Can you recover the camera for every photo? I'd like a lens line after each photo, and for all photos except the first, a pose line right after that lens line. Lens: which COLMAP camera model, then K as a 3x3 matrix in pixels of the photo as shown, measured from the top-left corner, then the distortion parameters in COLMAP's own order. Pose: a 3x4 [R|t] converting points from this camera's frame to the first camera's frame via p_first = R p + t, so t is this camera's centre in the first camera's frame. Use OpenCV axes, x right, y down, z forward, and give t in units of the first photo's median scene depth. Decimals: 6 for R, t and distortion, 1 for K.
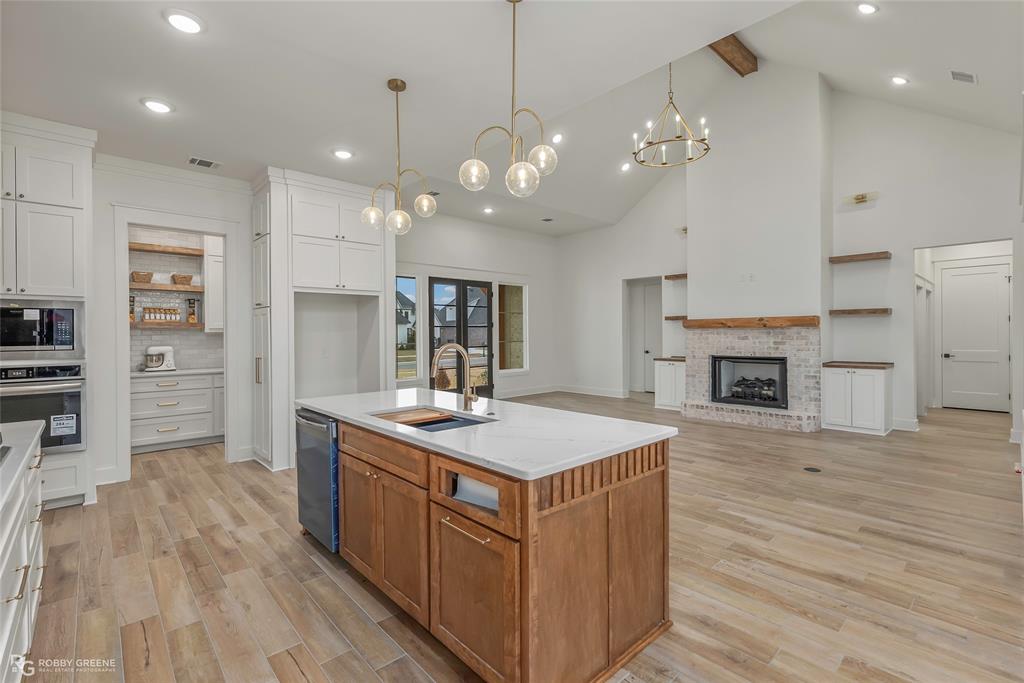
lens RADIAL K [[464.7, 0, 517.9], [0, 464.7, 334.5], [0, 0, 1]] dist [-0.008174, 0.002127]
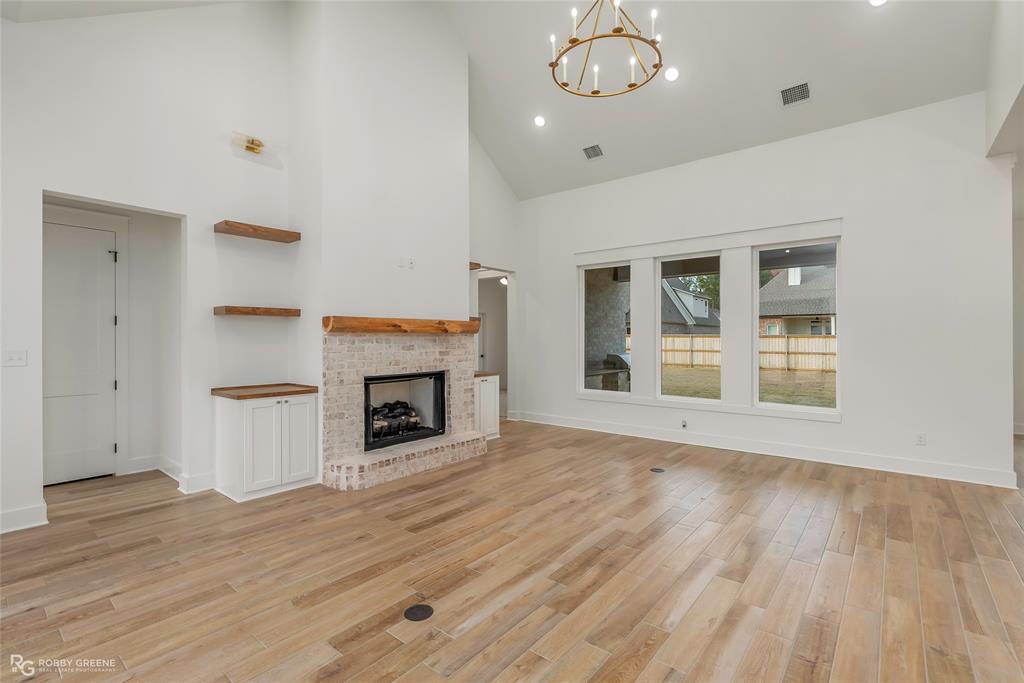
lens RADIAL K [[464.7, 0, 511.3], [0, 464.7, 338.3], [0, 0, 1]] dist [-0.008174, 0.002127]
pose [[-0.130218, 0.010287, 0.991432, -0.232344], [0.006412, 0.999934, -0.009533, 0.001069], [-0.991465, 0.005115, -0.130275, 0.932399]]
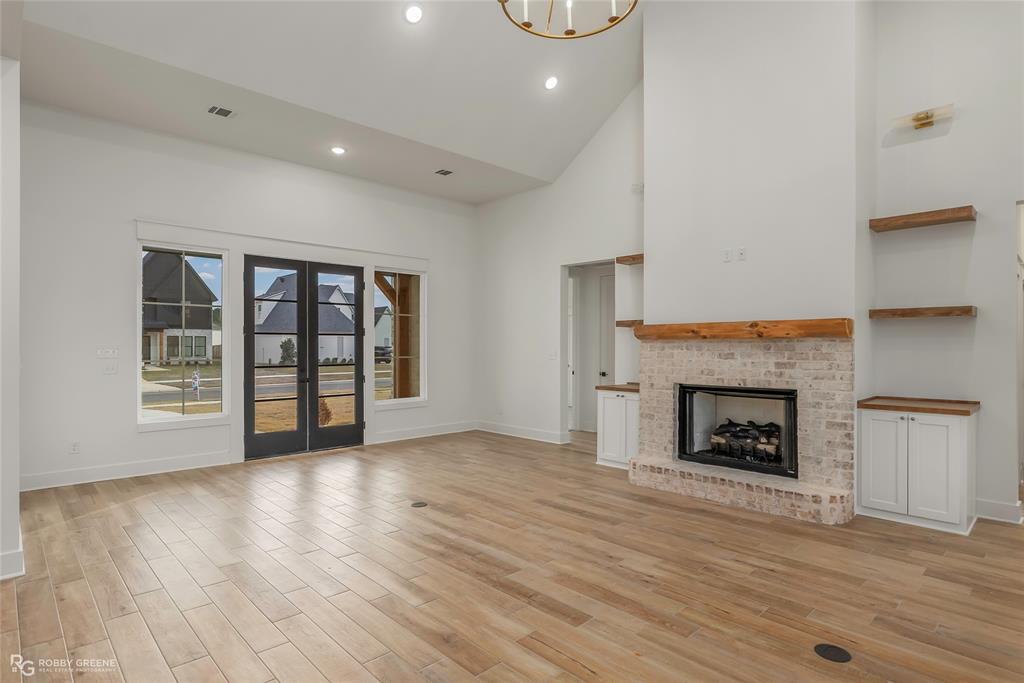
lens RADIAL K [[539.3, 0, 520.6], [0, 539.3, 345.5], [0, 0, 1]] dist [-0.002921, 0.001407]
pose [[0.999711, 0.009321, 0.022156, 0.202820], [-0.009242, 0.999951, -0.003662, -0.000980], [-0.022189, 0.003456, 0.999748, 0.307987]]
